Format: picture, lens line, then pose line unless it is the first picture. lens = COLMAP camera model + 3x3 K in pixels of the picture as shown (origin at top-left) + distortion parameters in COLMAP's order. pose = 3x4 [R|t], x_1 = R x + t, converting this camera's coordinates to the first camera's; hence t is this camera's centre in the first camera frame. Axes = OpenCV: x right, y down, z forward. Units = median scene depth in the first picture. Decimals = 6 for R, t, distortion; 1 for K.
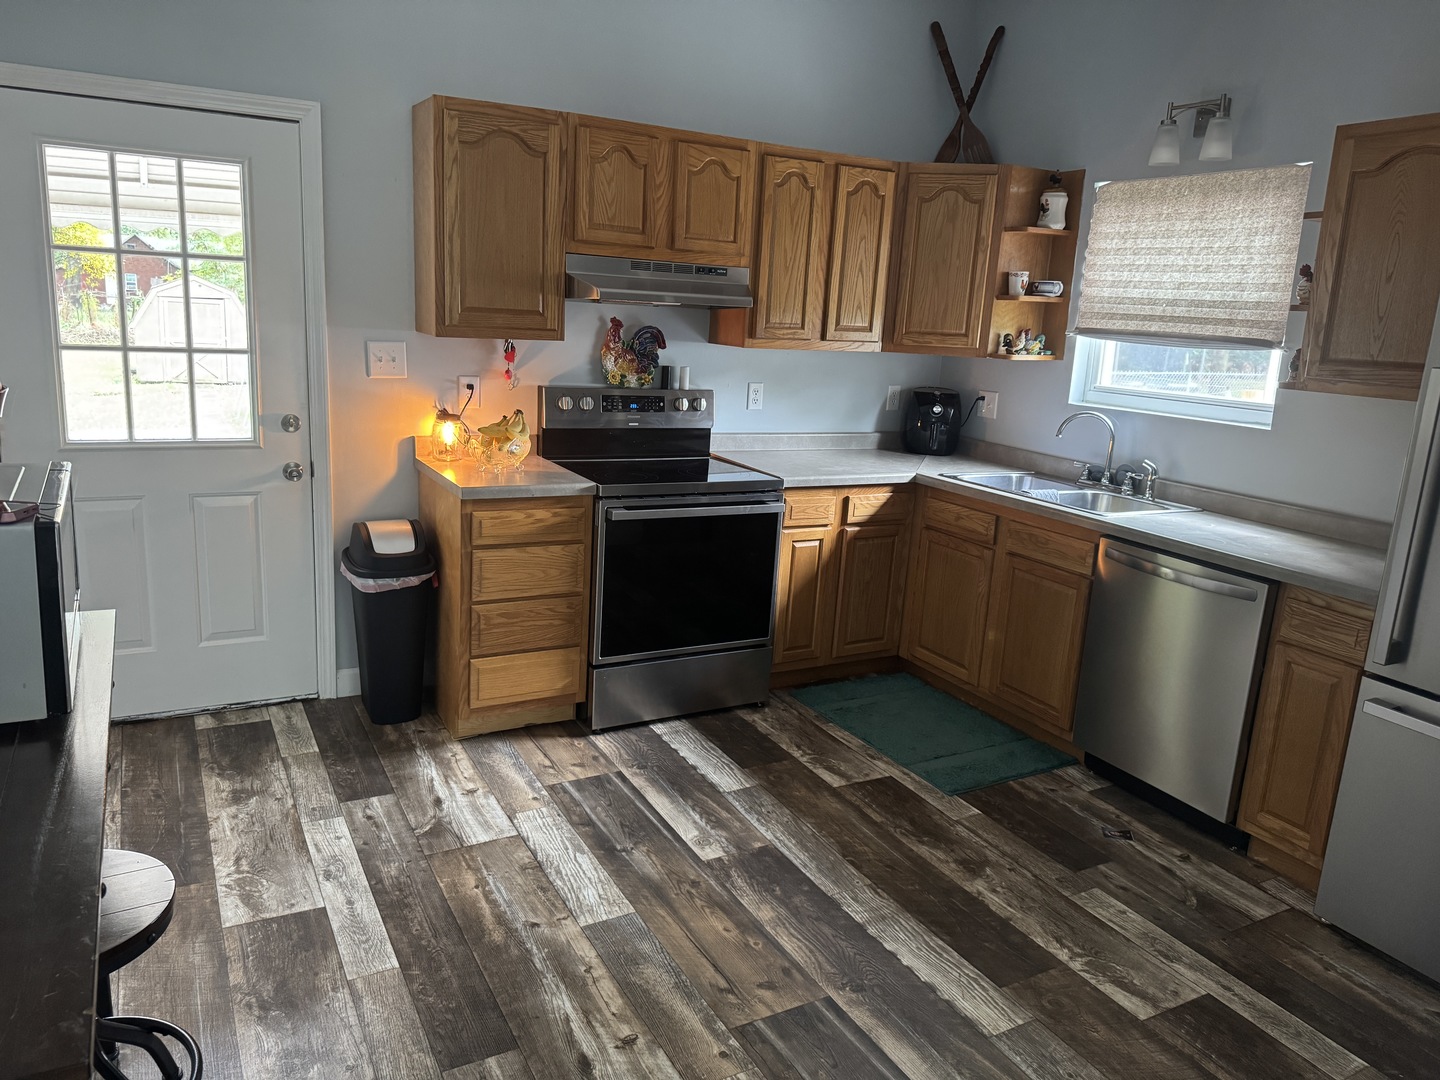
lens RADIAL K [[1024.0, 0, 709.1], [0, 1024.0, 525.1], [0, 0, 1]] dist [0.051166, -0.059623]
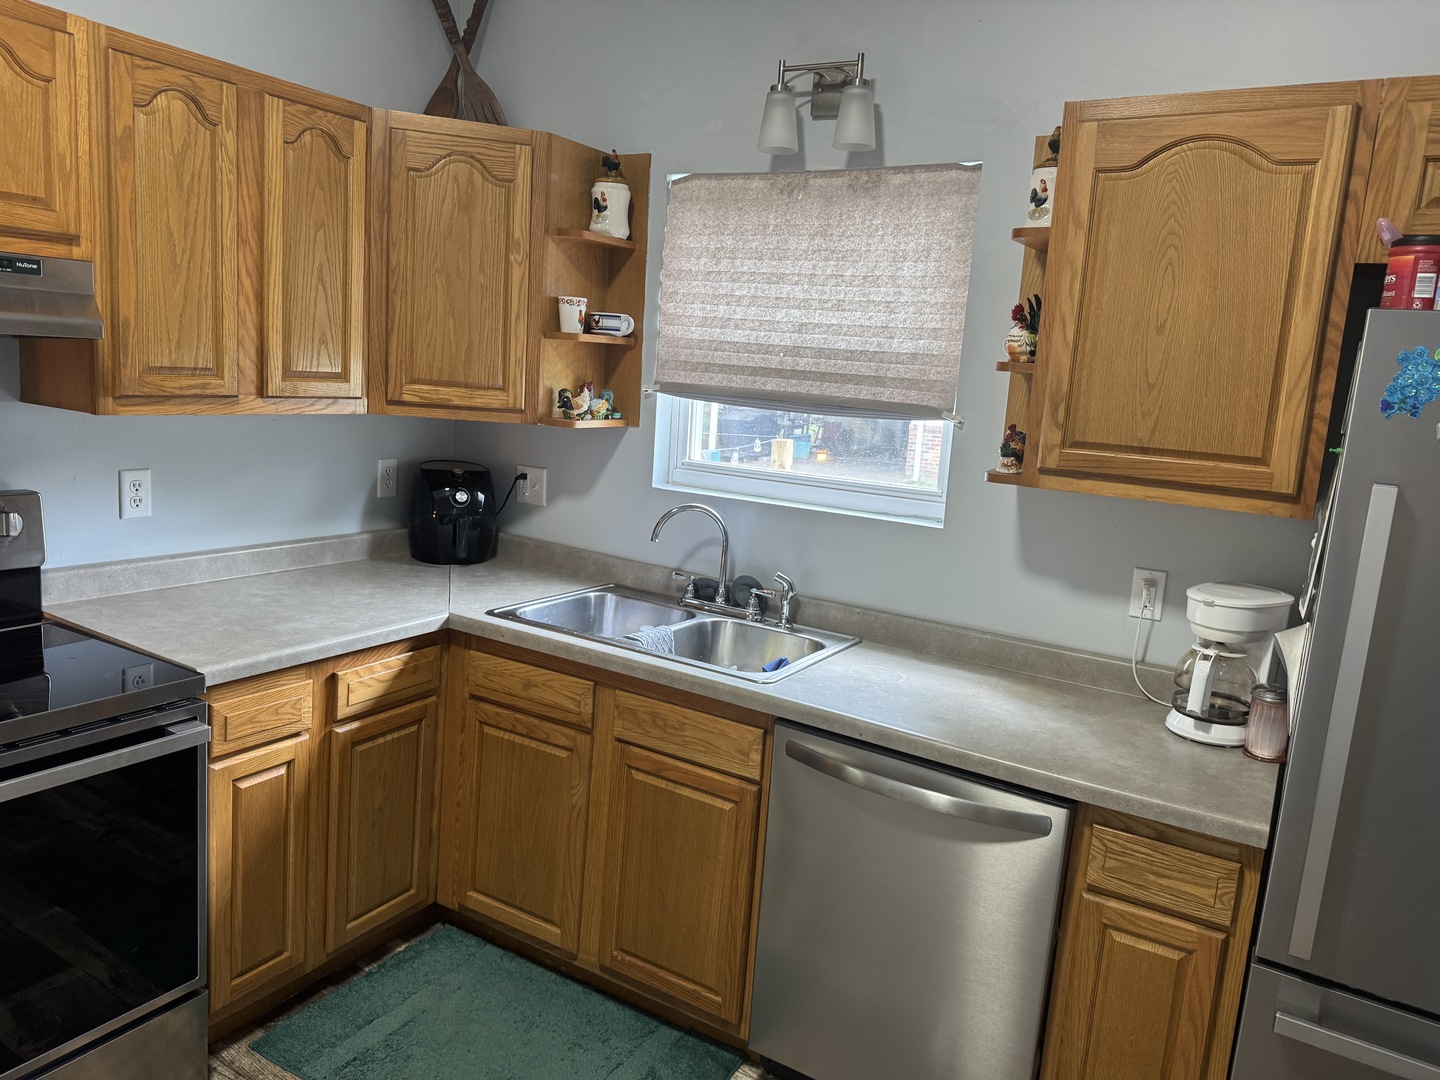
lens RADIAL K [[1024.0, 0, 738.9], [0, 1024.0, 529.2], [0, 0, 1]] dist [0.051166, -0.059623]
pose [[0.856704, -0.072794, 0.510645, 0.051199], [0.081518, 0.996658, 0.005316, -0.113384], [-0.509325, 0.037073, 0.859775, 0.477896]]
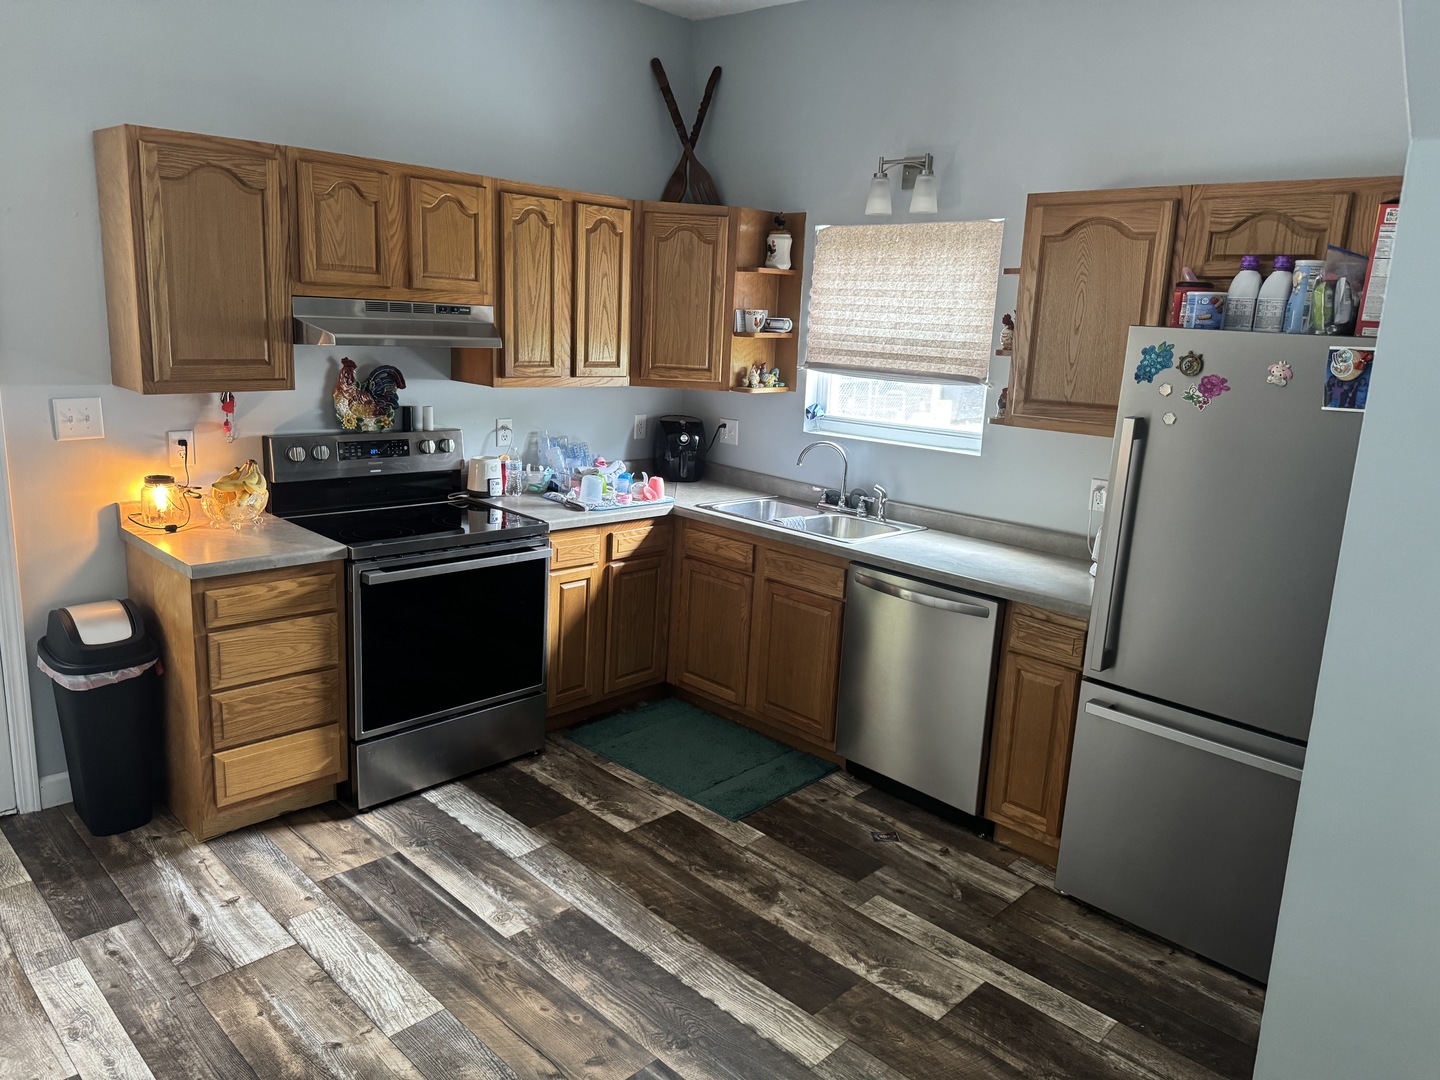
lens RADIAL K [[1024.0, 0, 722.1], [0, 1024.0, 529.9], [0, 0, 1]] dist [0.051166, -0.059623]
pose [[0.956418, -0.068616, 0.283824, -0.053789], [0.065248, 0.997641, 0.021318, -0.056784], [-0.284618, -0.001870, 0.958639, 0.007304]]
